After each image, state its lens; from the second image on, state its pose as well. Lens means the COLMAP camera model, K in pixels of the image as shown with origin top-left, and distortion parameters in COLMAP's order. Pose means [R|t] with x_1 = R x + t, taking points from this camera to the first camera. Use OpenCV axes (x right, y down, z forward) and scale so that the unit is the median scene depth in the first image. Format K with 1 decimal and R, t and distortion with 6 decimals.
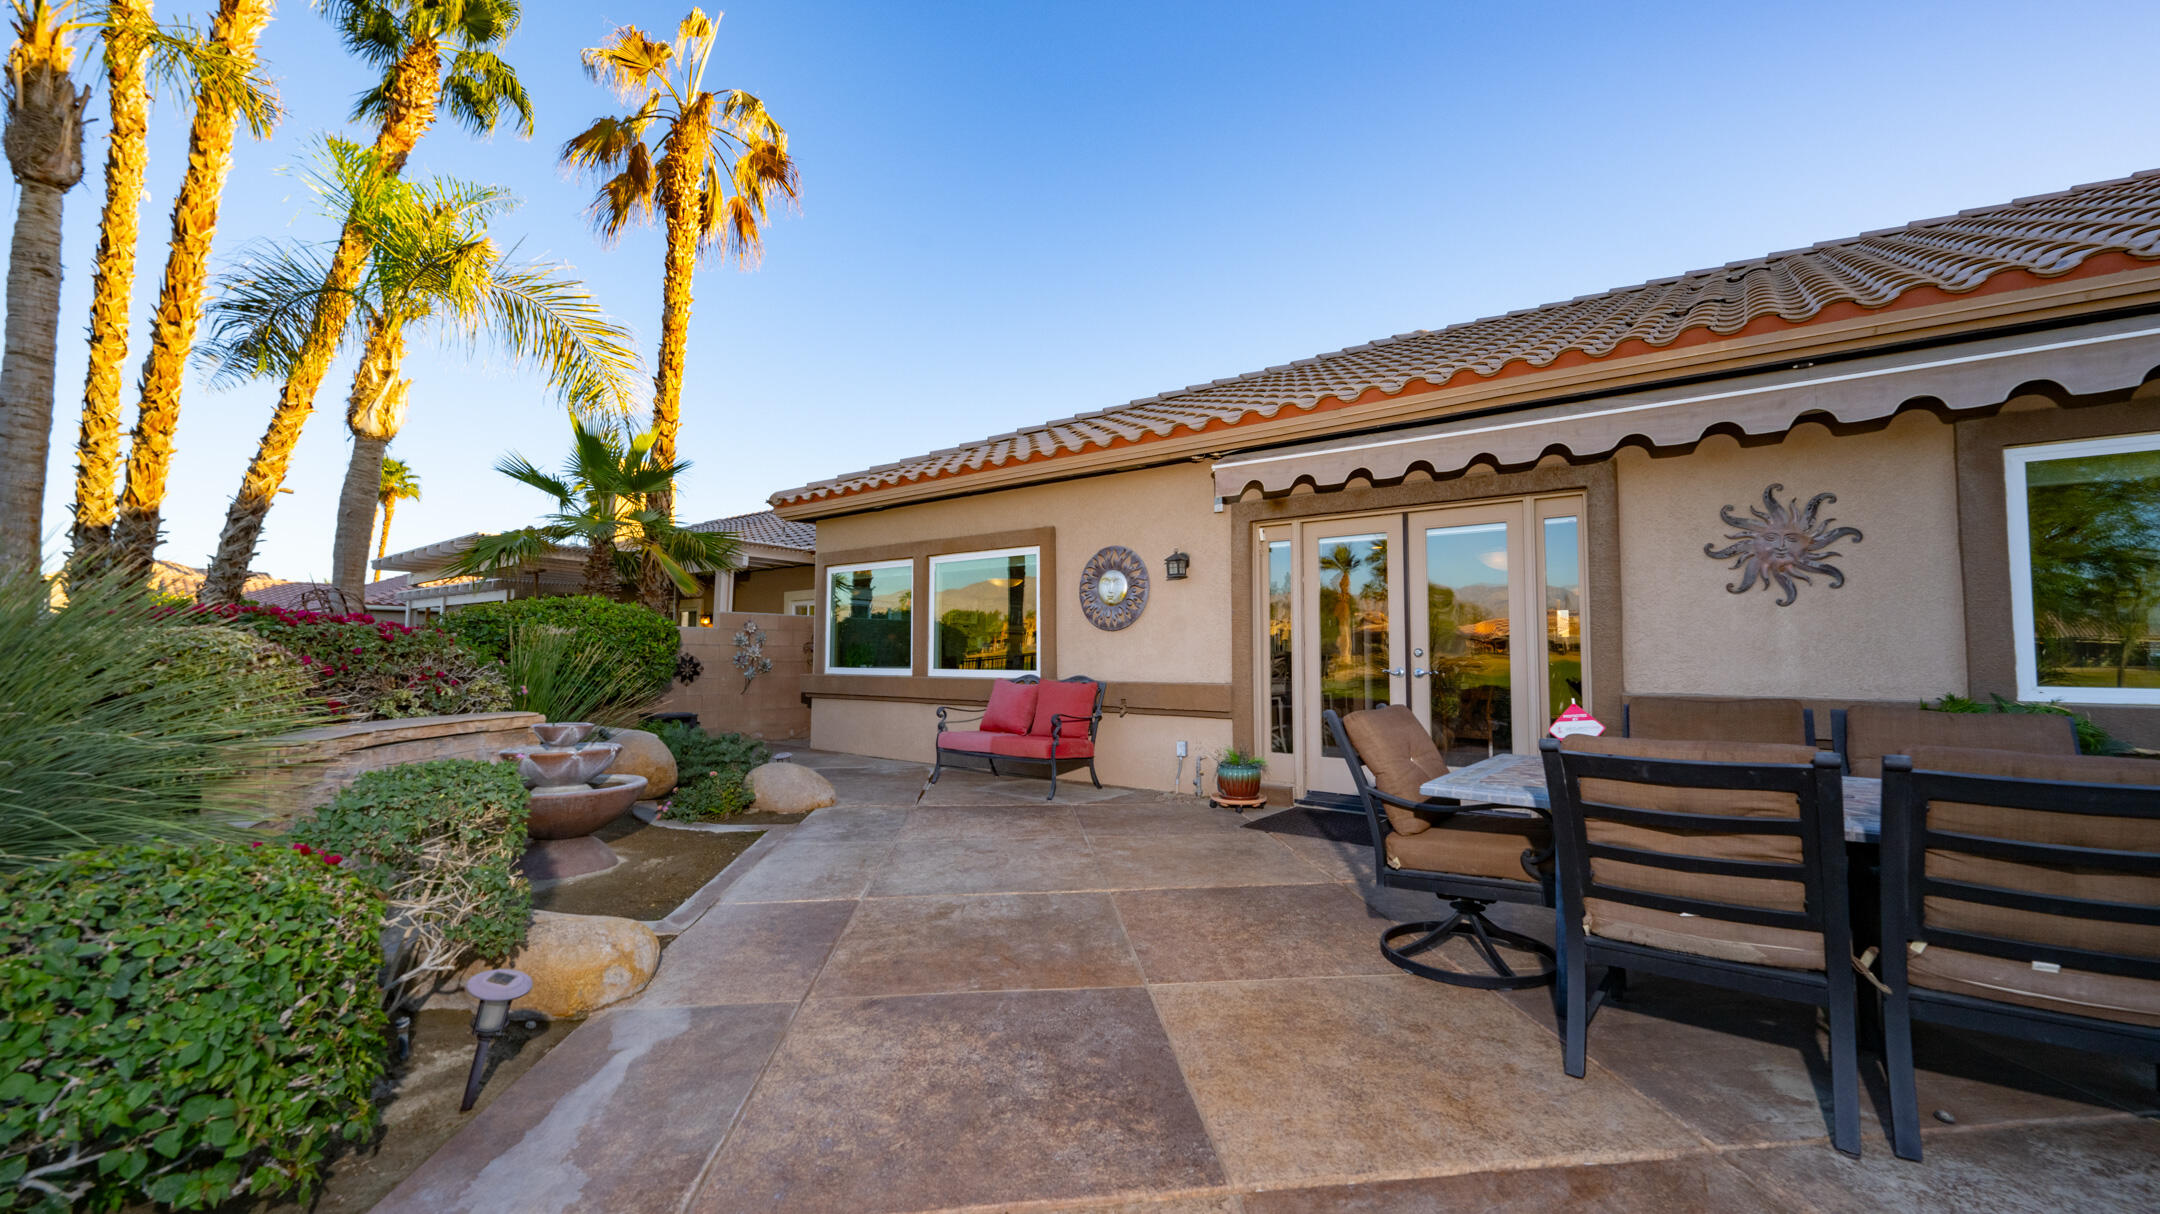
lens RADIAL K [[862.2, 0, 1080.0], [0, 862.2, 607.0], [0, 0, 1]] dist [-0.001529, -0.008042]
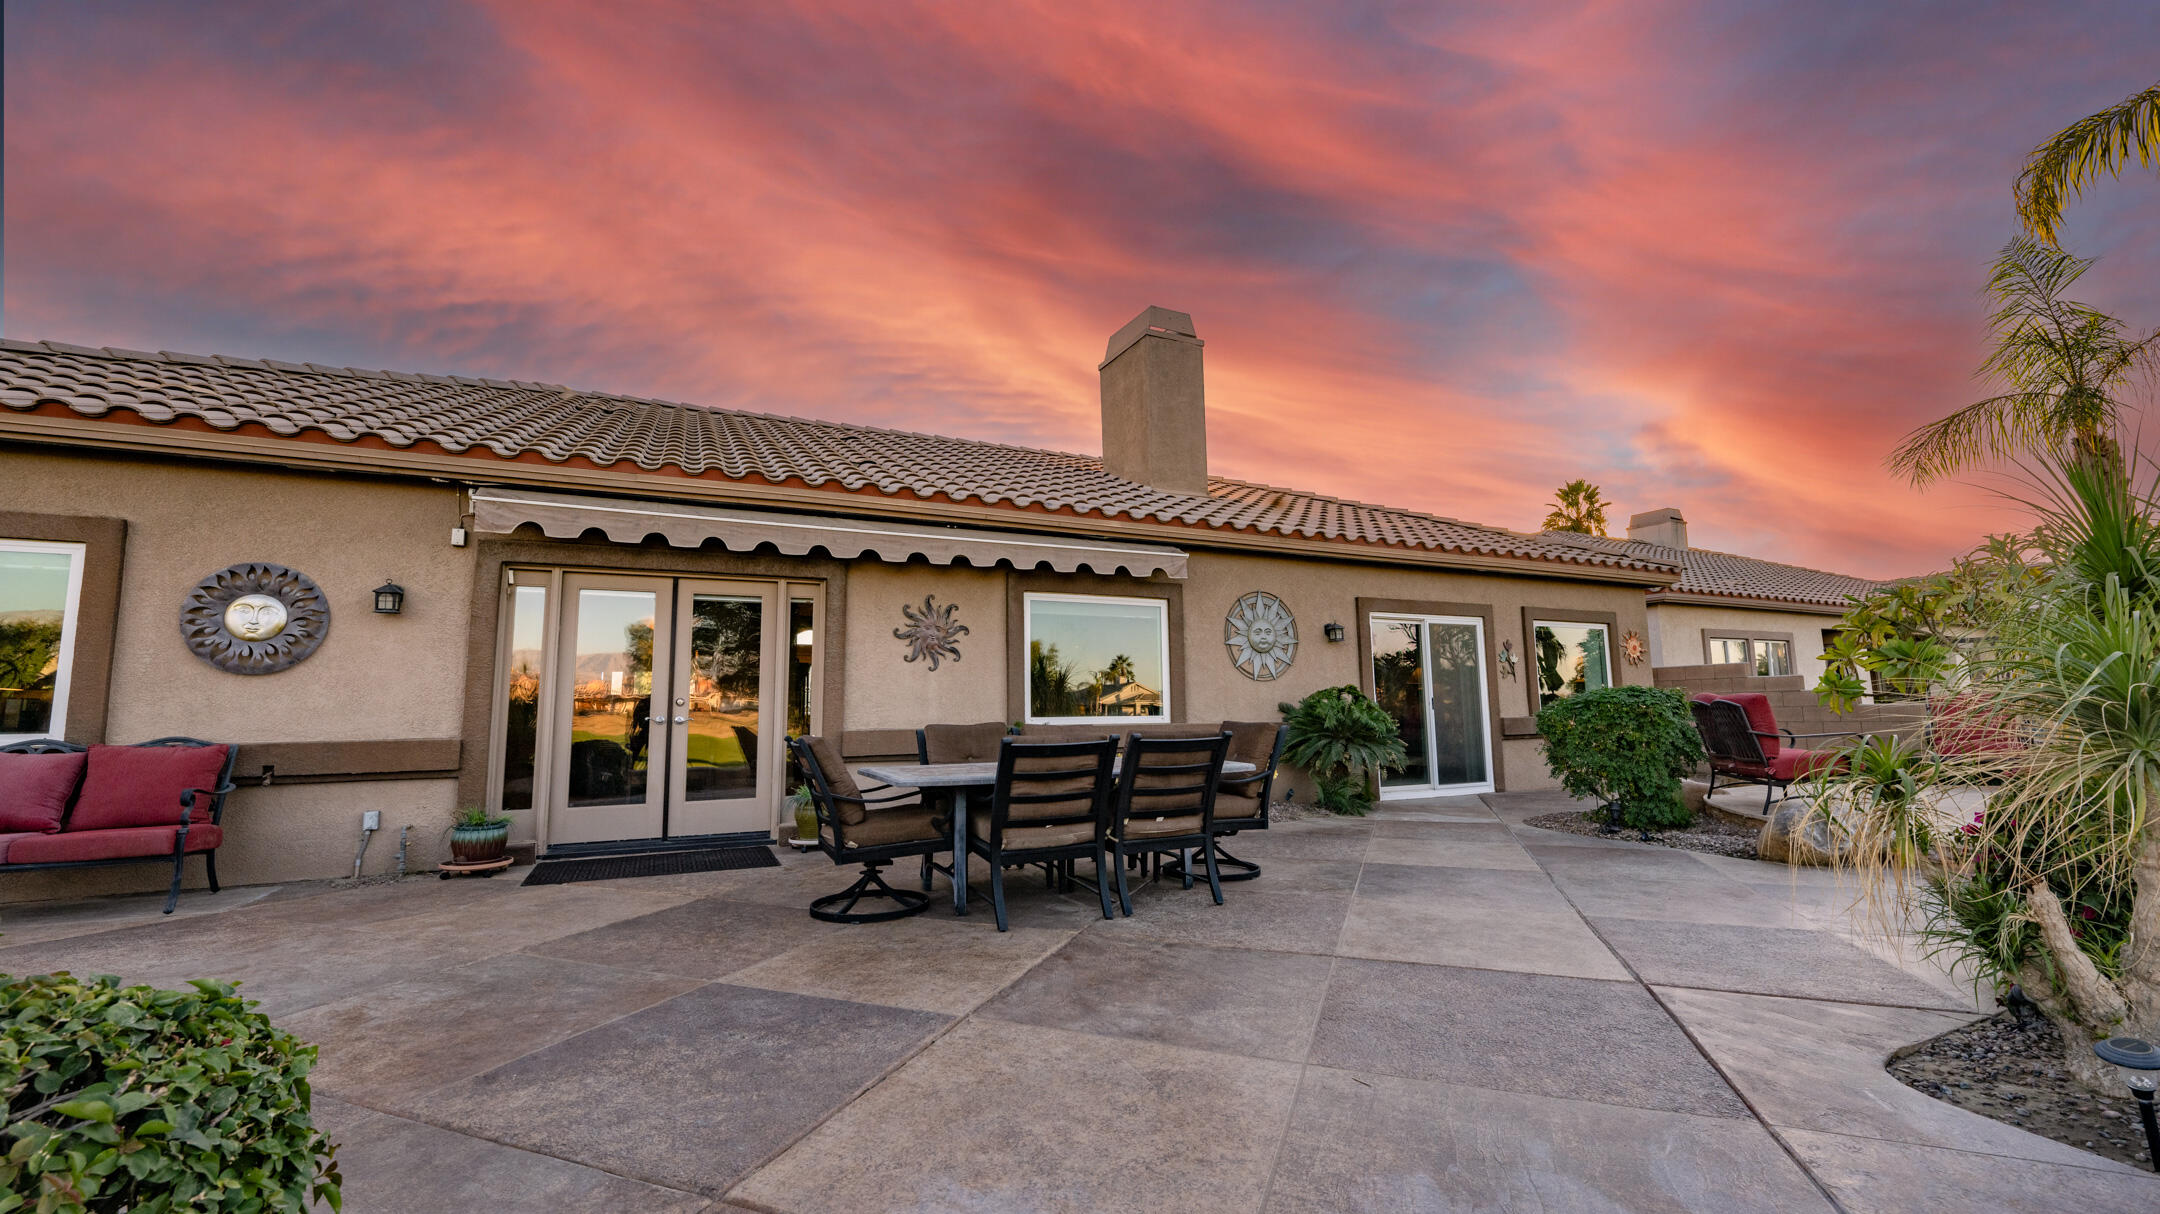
lens RADIAL K [[861.6, 0, 1088.0], [0, 861.6, 611.7], [0, 0, 1]] dist [-0.006906, 0.000133]
pose [[0.443711, 0.095411, 0.891077, -0.494166], [-0.035922, 0.995411, -0.088695, 0.020251], [-0.895450, 0.007346, 0.445102, 0.023800]]
